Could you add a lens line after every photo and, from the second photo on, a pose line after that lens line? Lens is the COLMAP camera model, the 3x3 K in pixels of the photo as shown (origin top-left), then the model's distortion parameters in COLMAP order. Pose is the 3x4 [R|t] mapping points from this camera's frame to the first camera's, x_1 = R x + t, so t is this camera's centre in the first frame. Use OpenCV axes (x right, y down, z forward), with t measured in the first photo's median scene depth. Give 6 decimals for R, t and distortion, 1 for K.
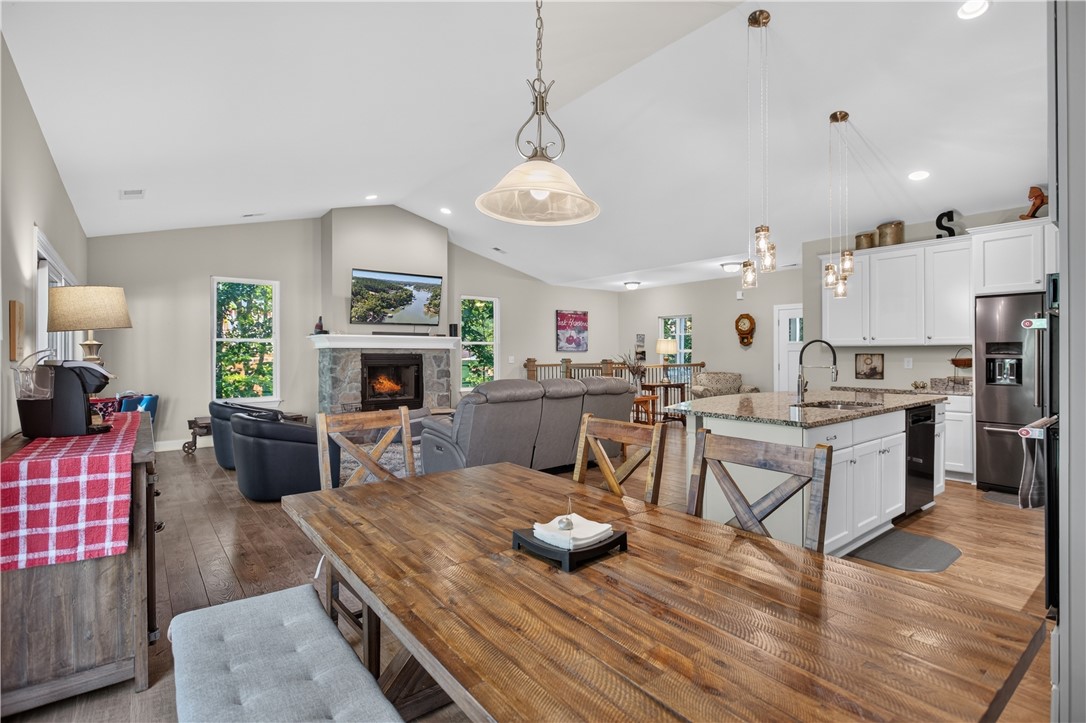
lens RADIAL K [[528.0, 0, 543.4], [0, 528.0, 359.1], [0, 0, 1]] dist [-0.014588, -0.000904]
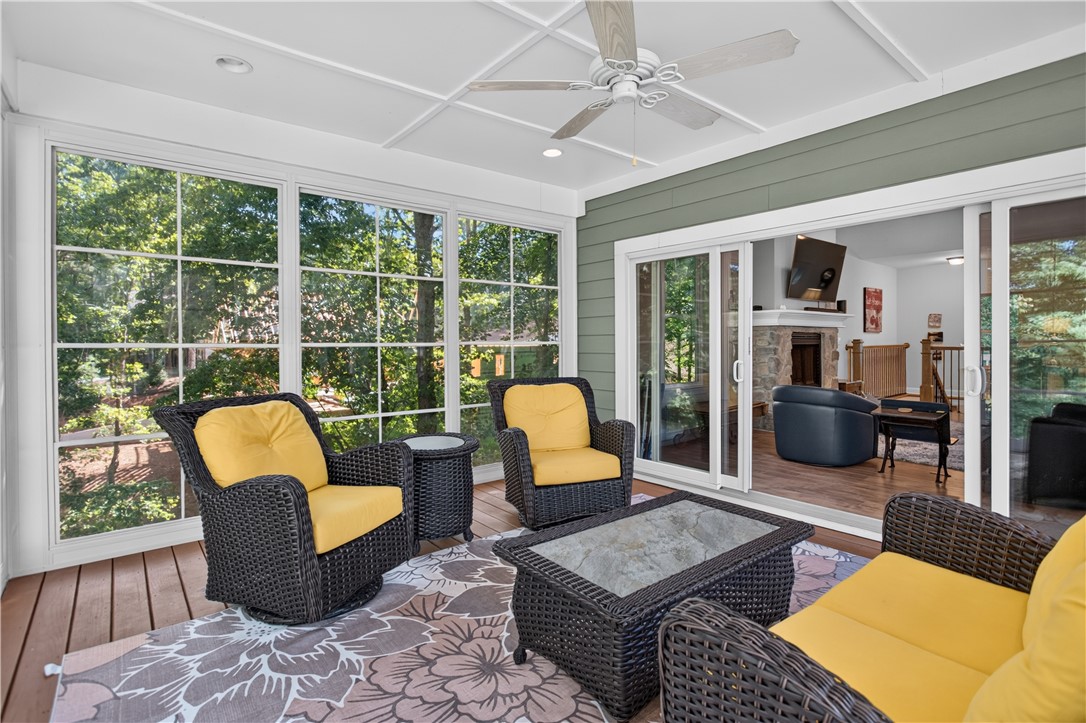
lens RADIAL K [[524.7, 0, 543.4], [0, 524.7, 345.7], [0, 0, 1]] dist [-0.002291, -0.000335]
pose [[0.999582, -0.000902, 0.028904, -0.742903], [0.000906, 1.000000, -0.000146, 0.011247], [-0.028904, 0.000172, 0.999582, 0.132162]]
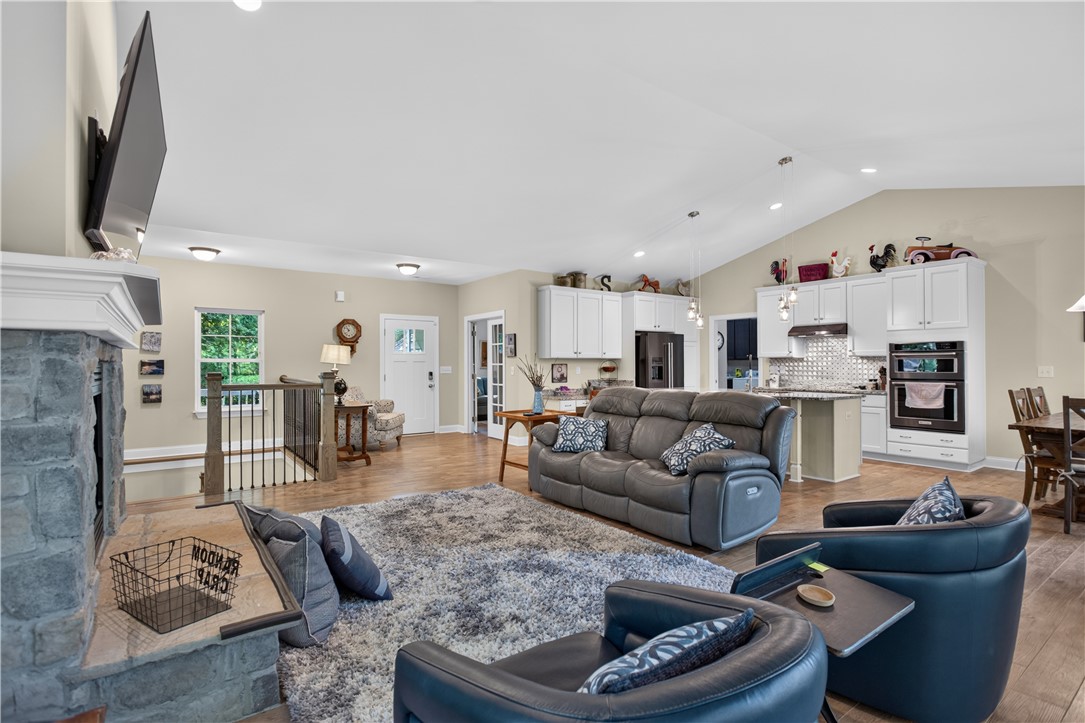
lens RADIAL K [[527.5, 0, 542.9], [0, 527.5, 359.1], [0, 0, 1]] dist [-0.014588, -0.000904]
pose [[0.034549, 0.011709, 0.999334, -0.550287], [0.012572, 0.999847, -0.012149, -0.004883], [-0.999324, 0.012983, 0.034397, 0.742442]]
